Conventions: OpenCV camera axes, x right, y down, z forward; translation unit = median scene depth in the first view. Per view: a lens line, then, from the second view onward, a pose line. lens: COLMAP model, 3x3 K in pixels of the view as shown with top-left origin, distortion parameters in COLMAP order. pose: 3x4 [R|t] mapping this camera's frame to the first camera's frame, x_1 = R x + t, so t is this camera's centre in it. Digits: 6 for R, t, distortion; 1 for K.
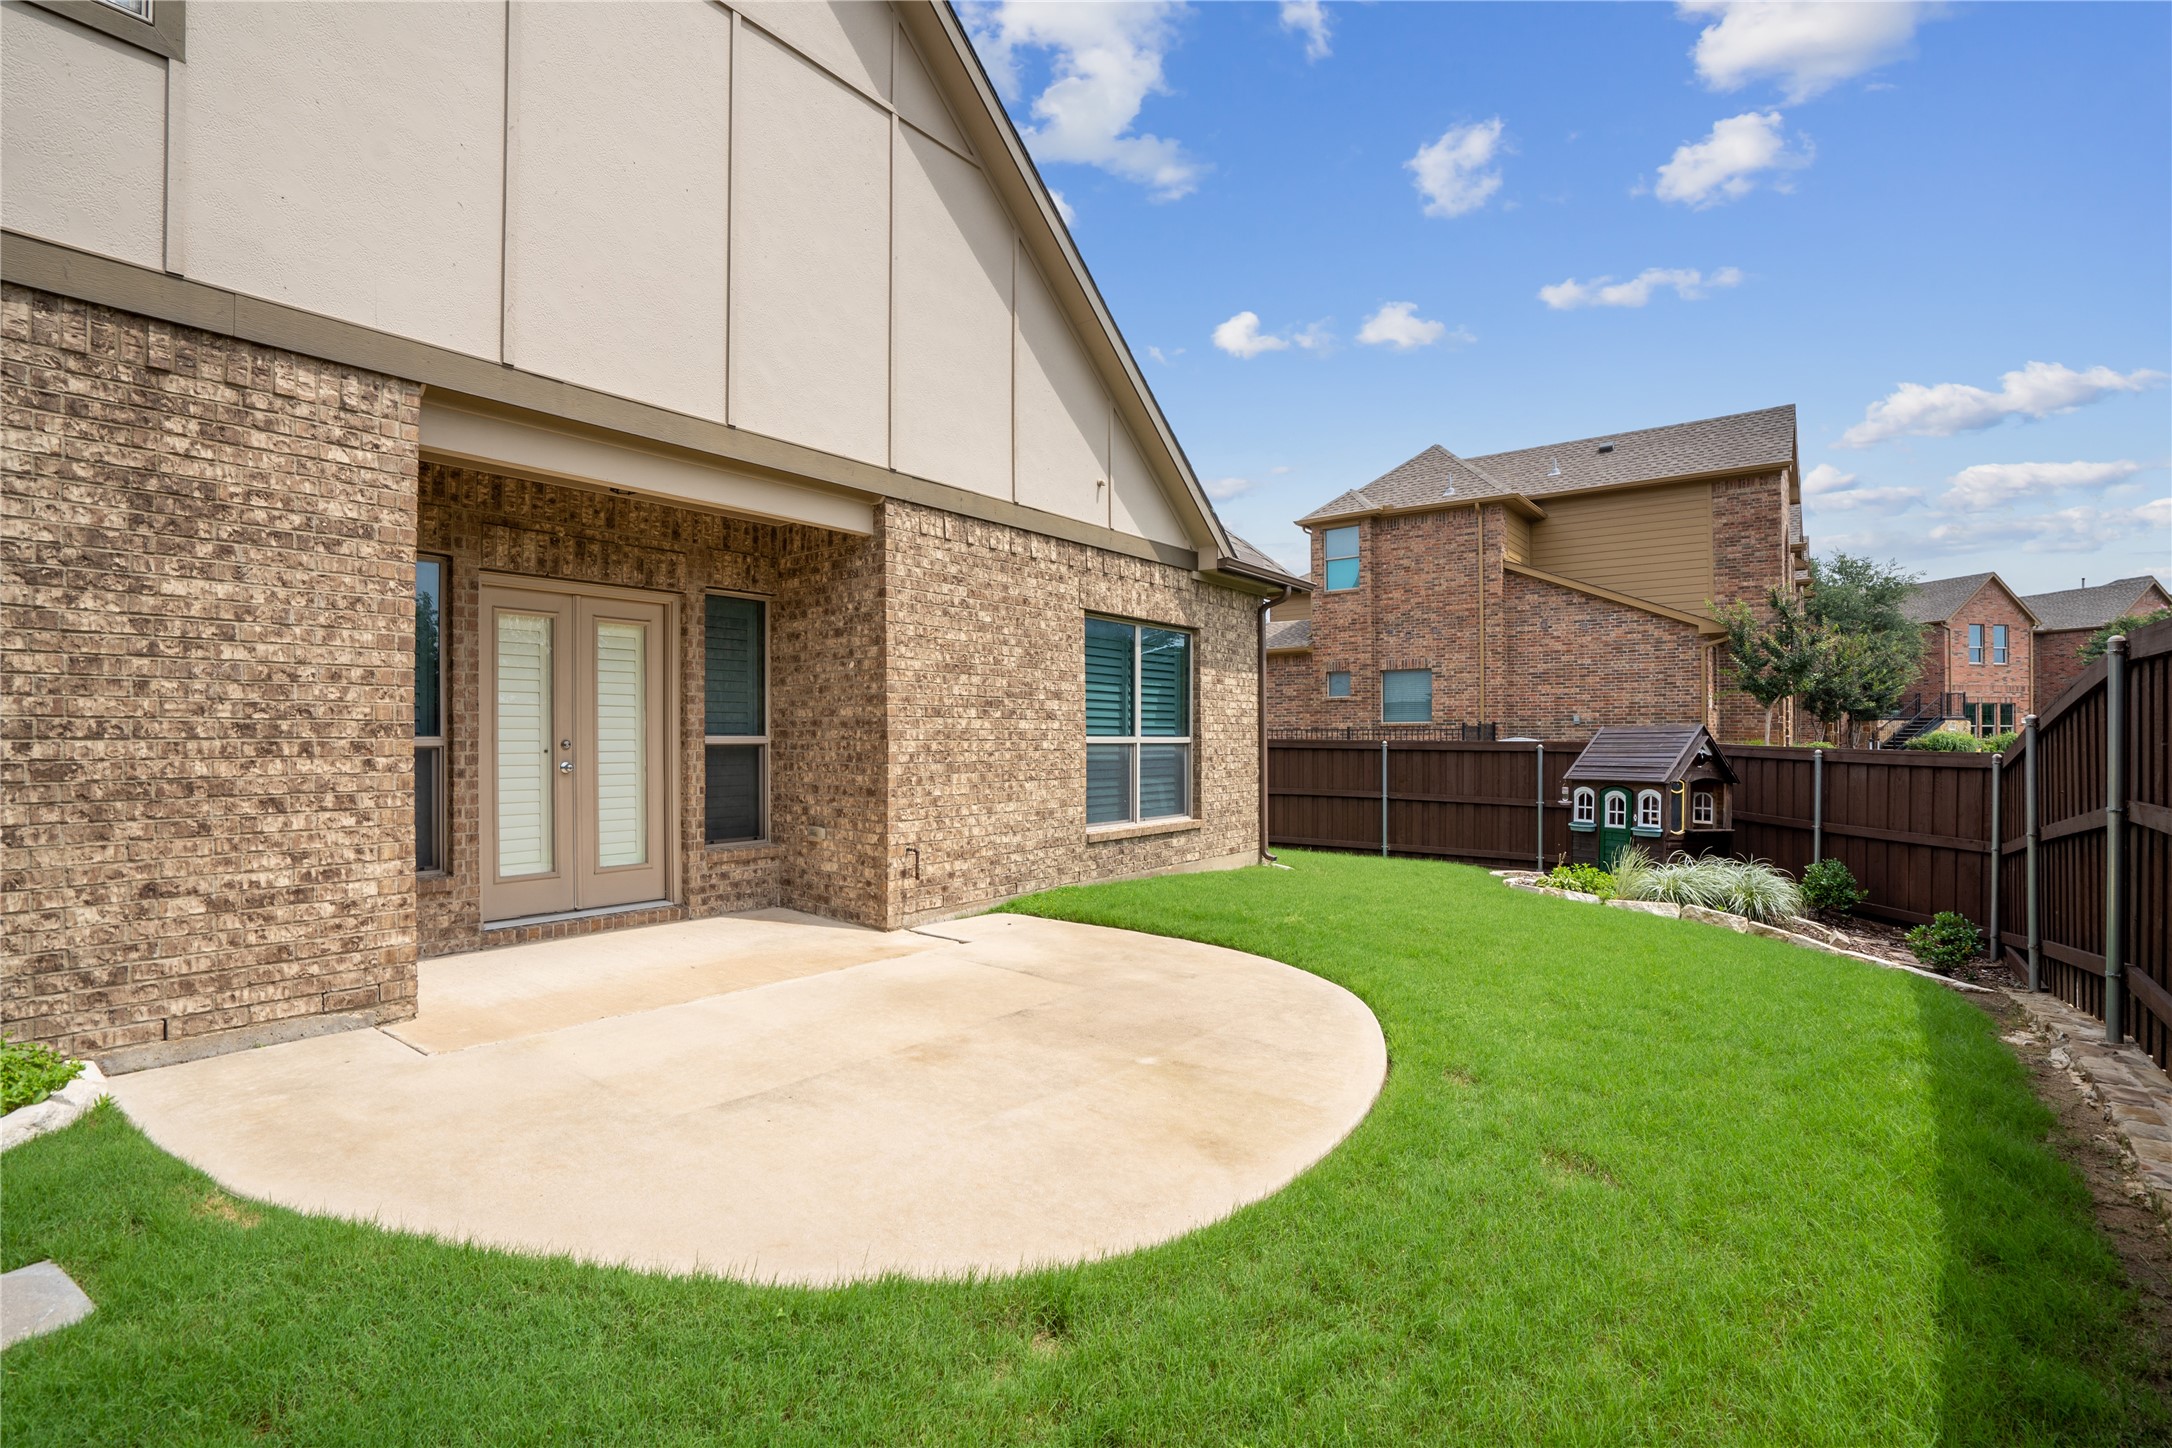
lens RADIAL K [[999.6, 0, 1083.2], [0, 999.6, 735.6], [0, 0, 1]] dist [-0.033159, 0.001348]
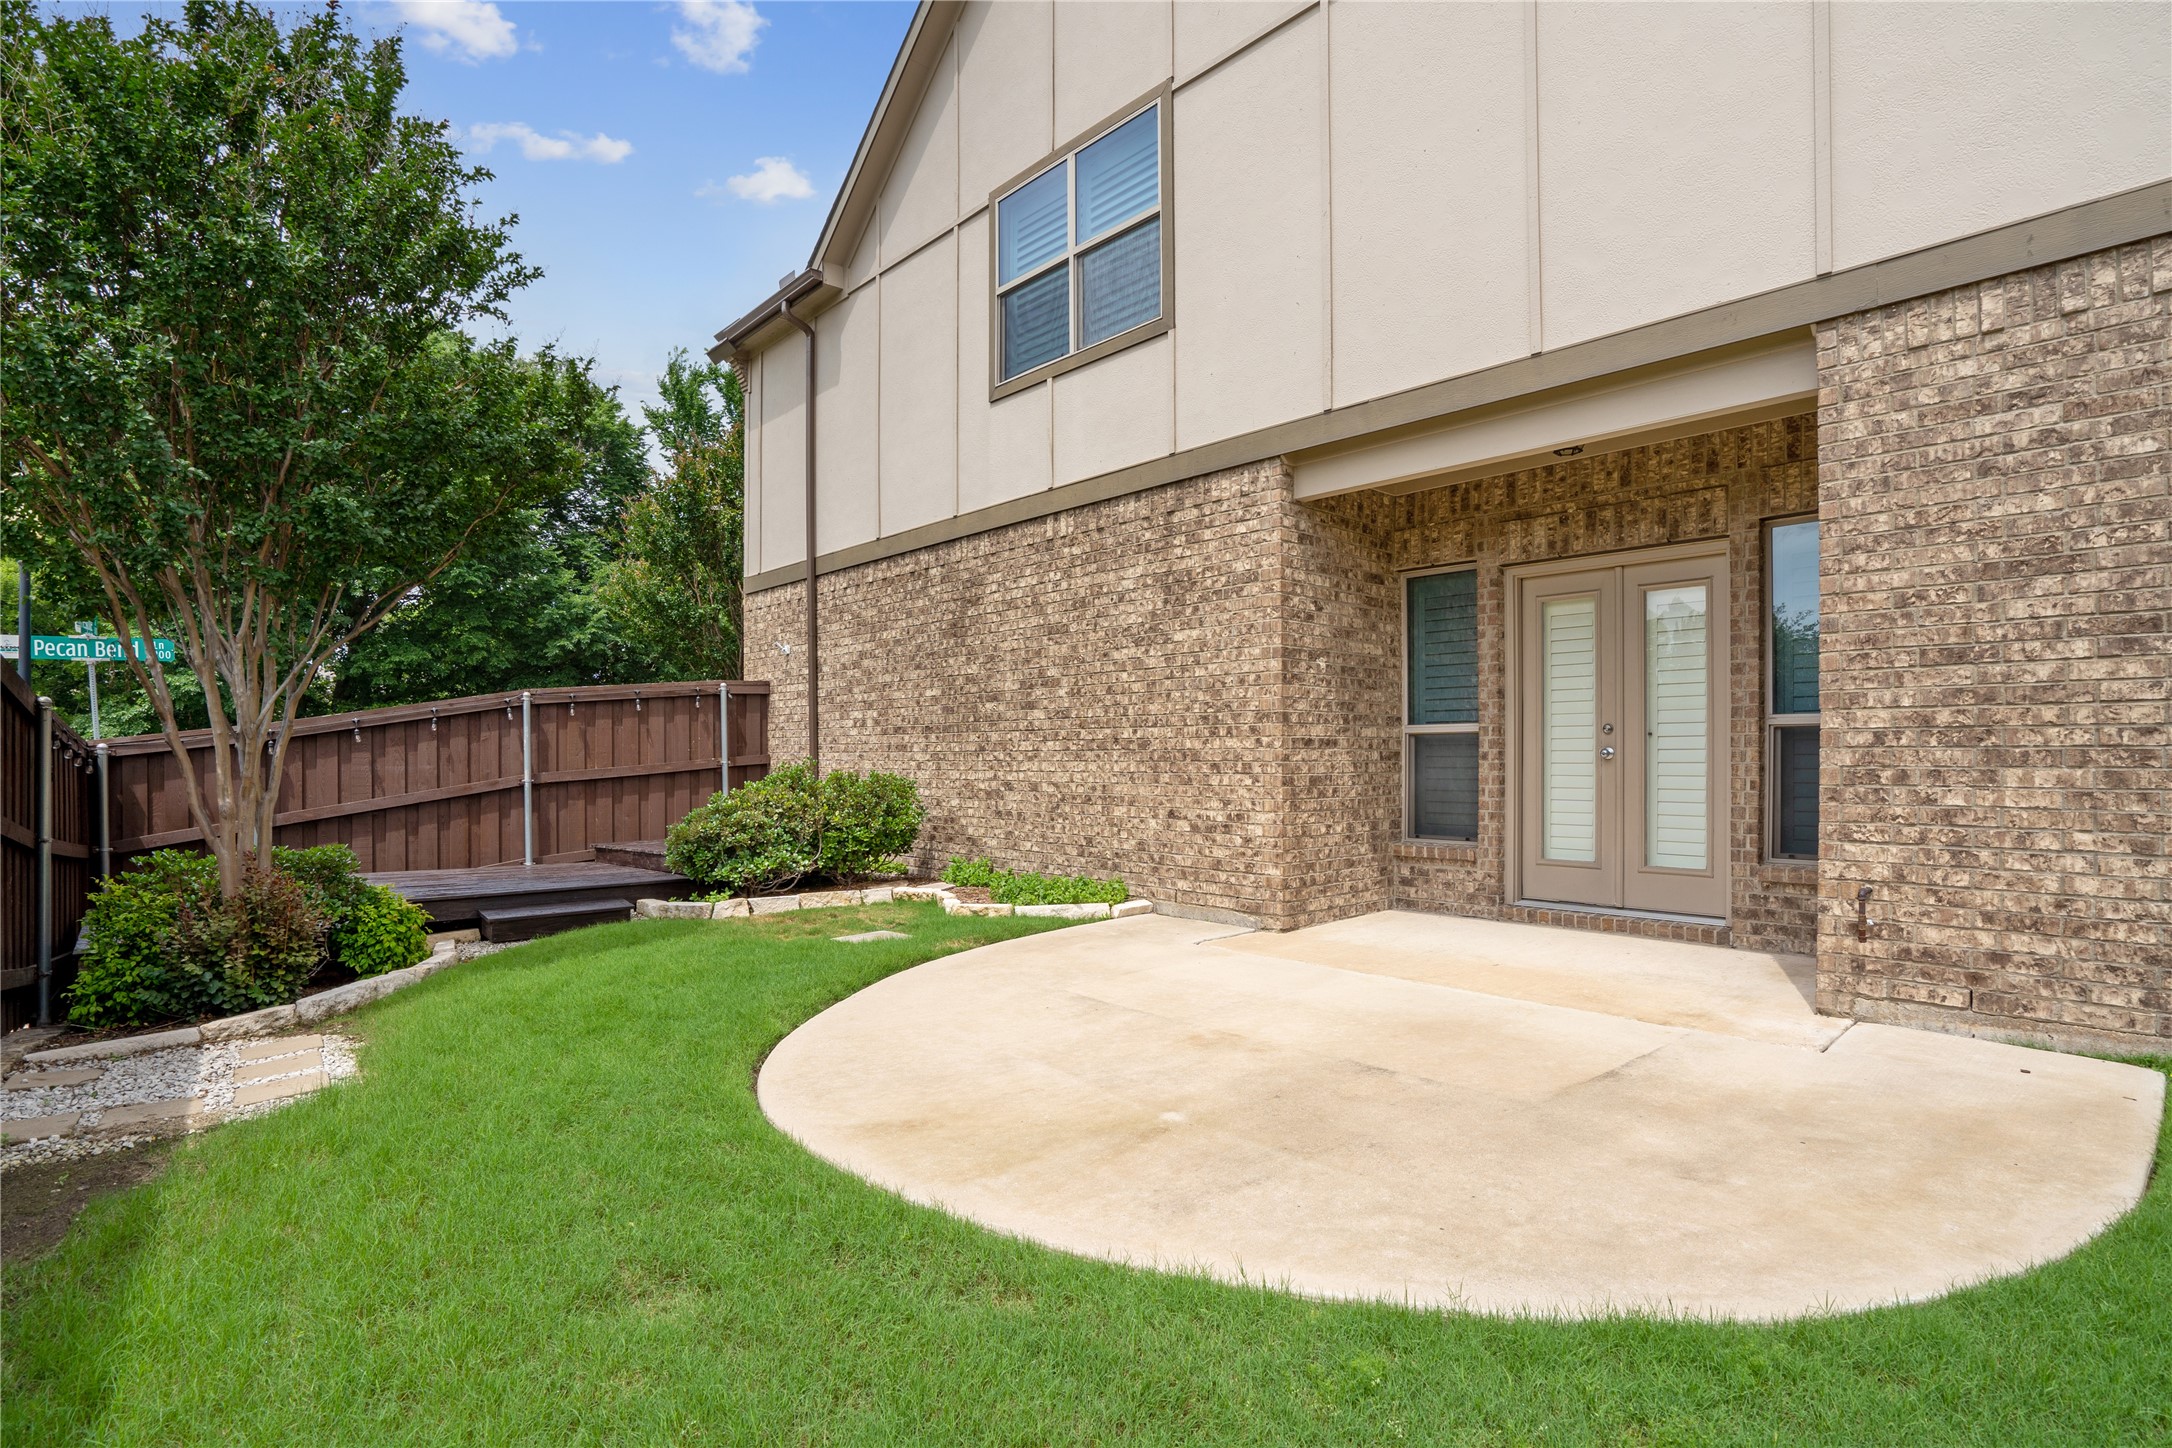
lens RADIAL K [[1075.7, 0, 1079.6], [0, 1075.7, 762.2], [0, 0, 1]] dist [-0.046937, 0.012691]
pose [[-0.170090, 0.005759, -0.985412, 0.562223], [0.005286, 0.999974, 0.004931, 0.033458], [0.985414, -0.004370, -0.170116, 0.685473]]
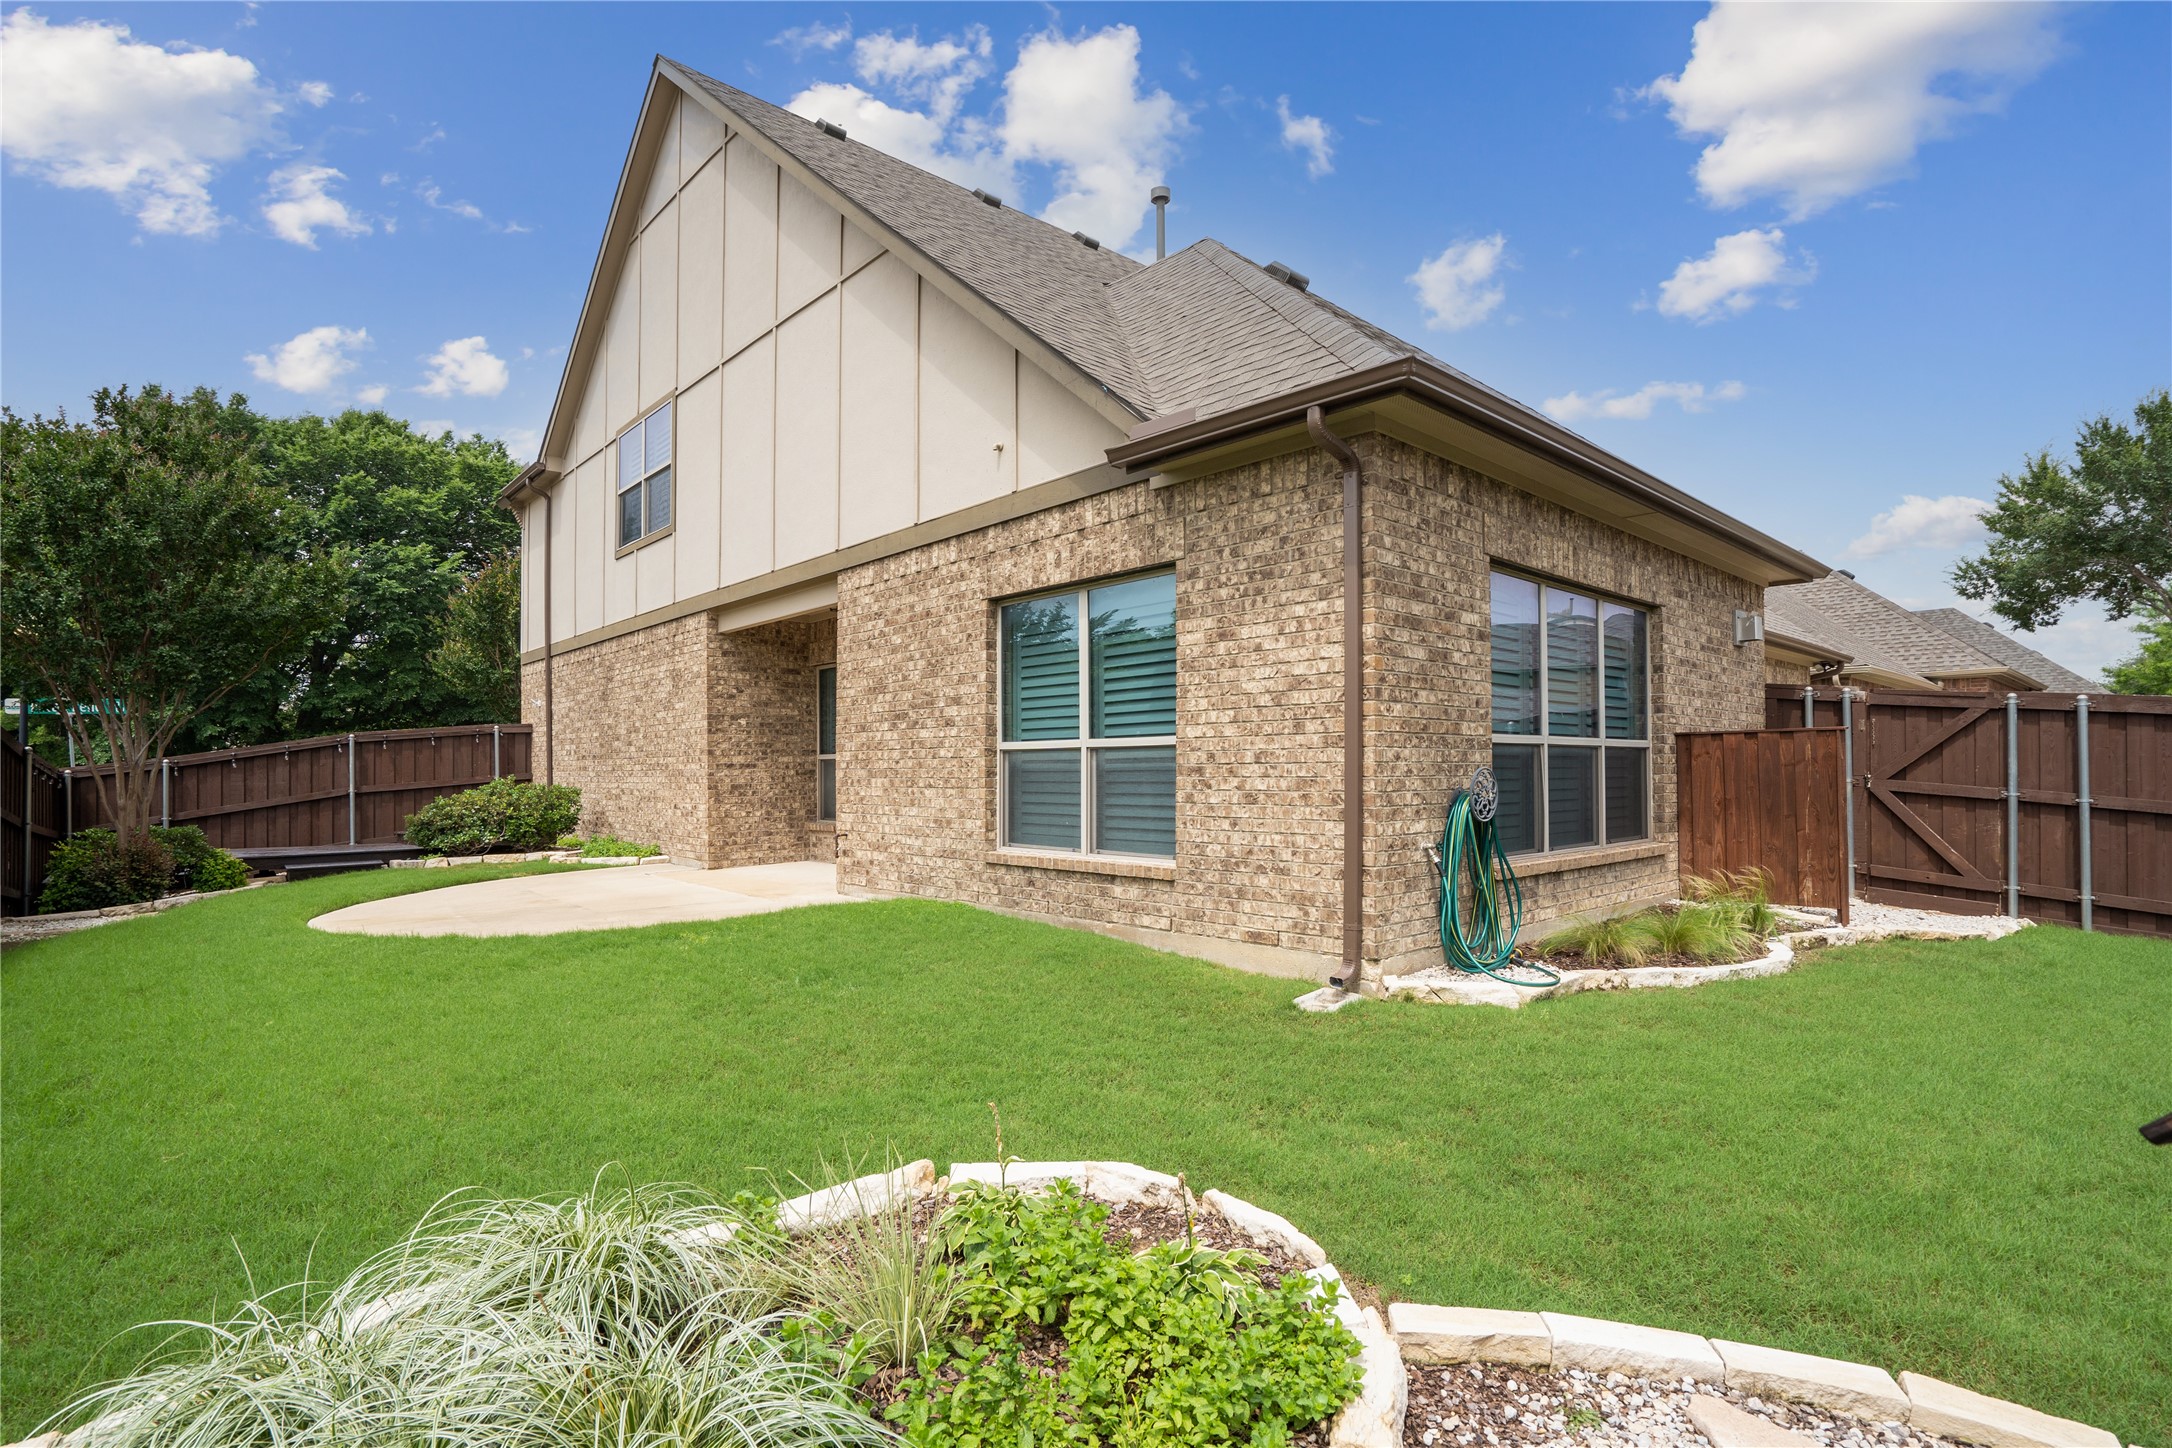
lens RADIAL K [[1033.6, 0, 1089.7], [0, 1033.6, 755.8], [0, 0, 1]] dist [-0.022679, 0.001507]
pose [[-0.161353, -0.010216, -0.986844, 1.184783], [0.012790, 0.999841, -0.012441, 0.033677], [0.986814, -0.014629, -0.161197, 1.640110]]
